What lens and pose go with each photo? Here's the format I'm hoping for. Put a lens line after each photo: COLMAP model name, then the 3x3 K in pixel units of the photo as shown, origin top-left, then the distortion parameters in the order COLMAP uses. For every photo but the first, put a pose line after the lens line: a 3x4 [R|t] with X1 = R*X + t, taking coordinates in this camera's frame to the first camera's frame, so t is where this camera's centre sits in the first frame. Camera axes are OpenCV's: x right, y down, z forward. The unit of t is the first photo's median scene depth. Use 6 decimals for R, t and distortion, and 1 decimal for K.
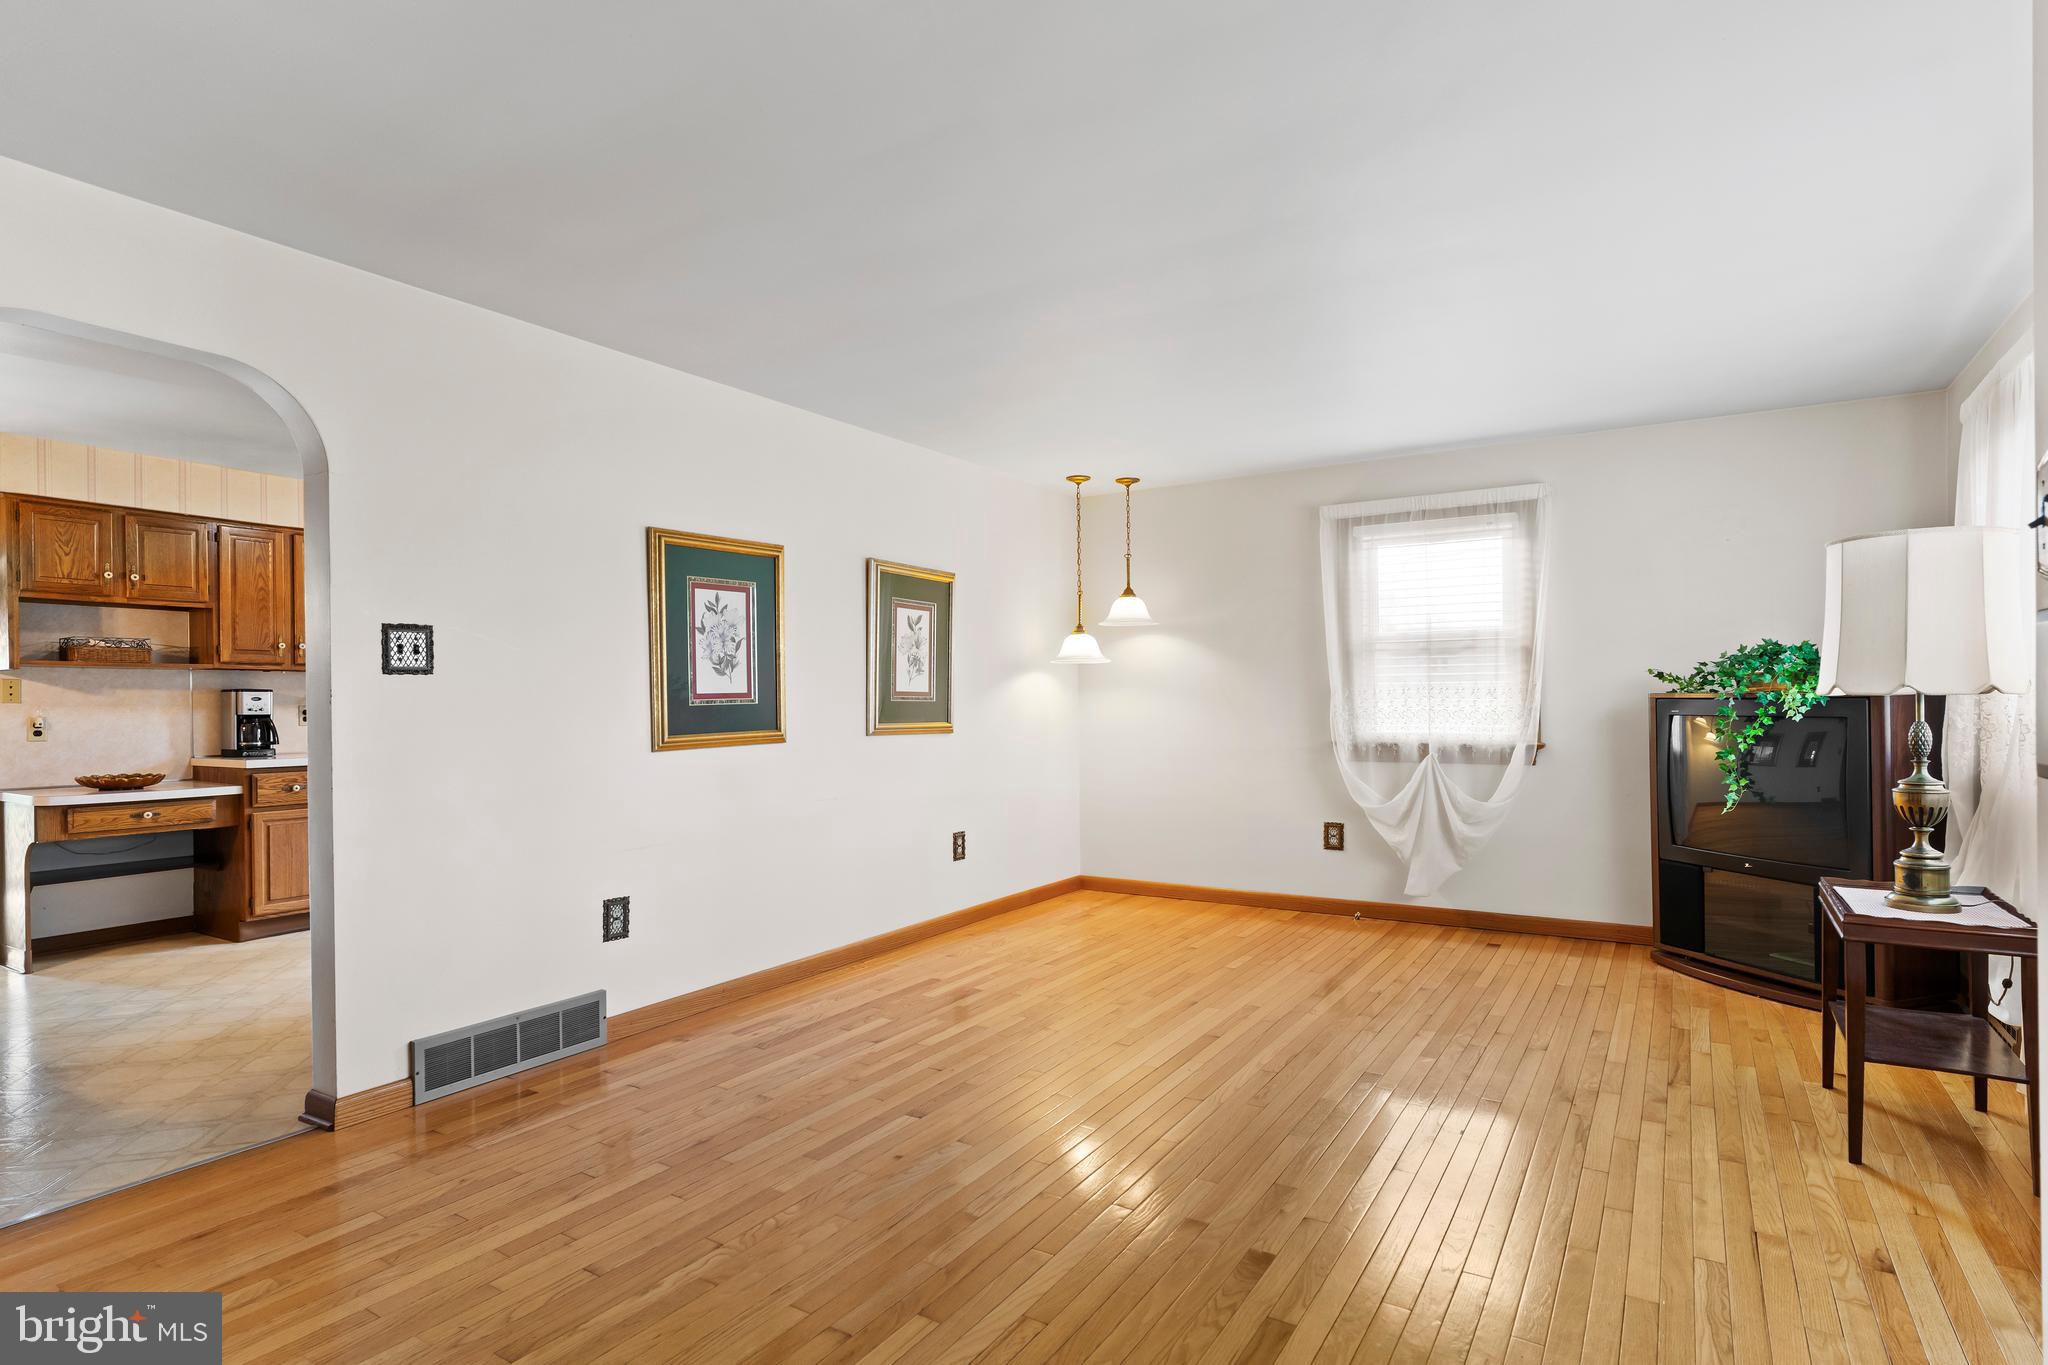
lens RADIAL K [[1047.2, 0, 1015.9], [0, 1047.2, 706.8], [0, 0, 1]] dist [-0.007188, 0.002606]
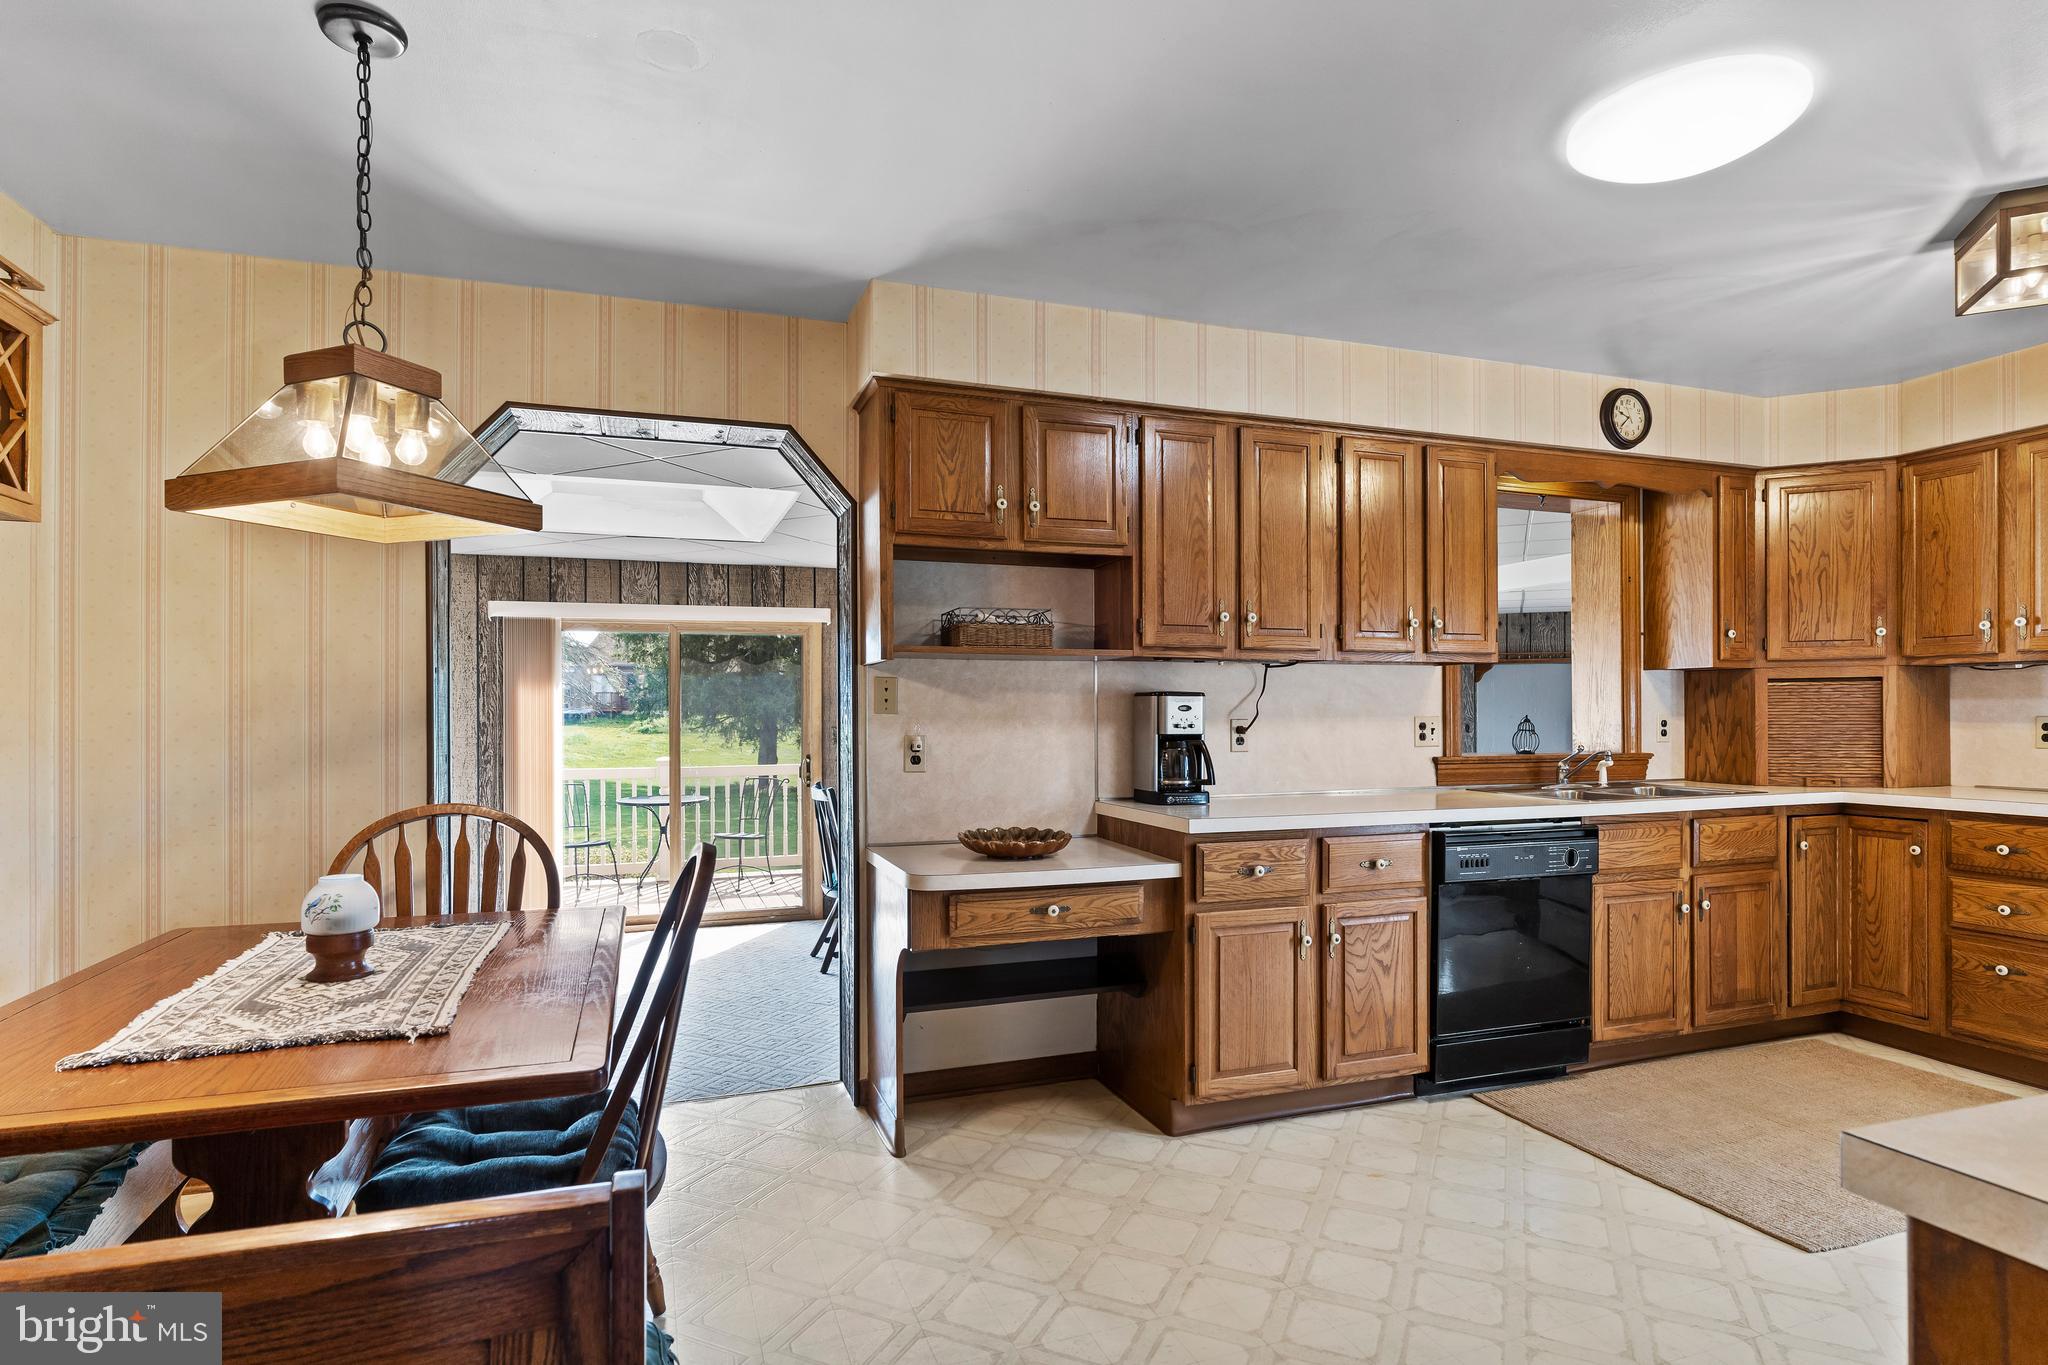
lens RADIAL K [[1047.2, 0, 1023.8], [0, 1047.2, 702.1], [0, 0, 1]] dist [-0.007188, 0.002606]
pose [[0.790559, 0.002830, -0.612379, -0.459045], [-0.006836, 0.999968, -0.004204, -0.008182], [0.612348, 0.007510, 0.790553, 0.497090]]
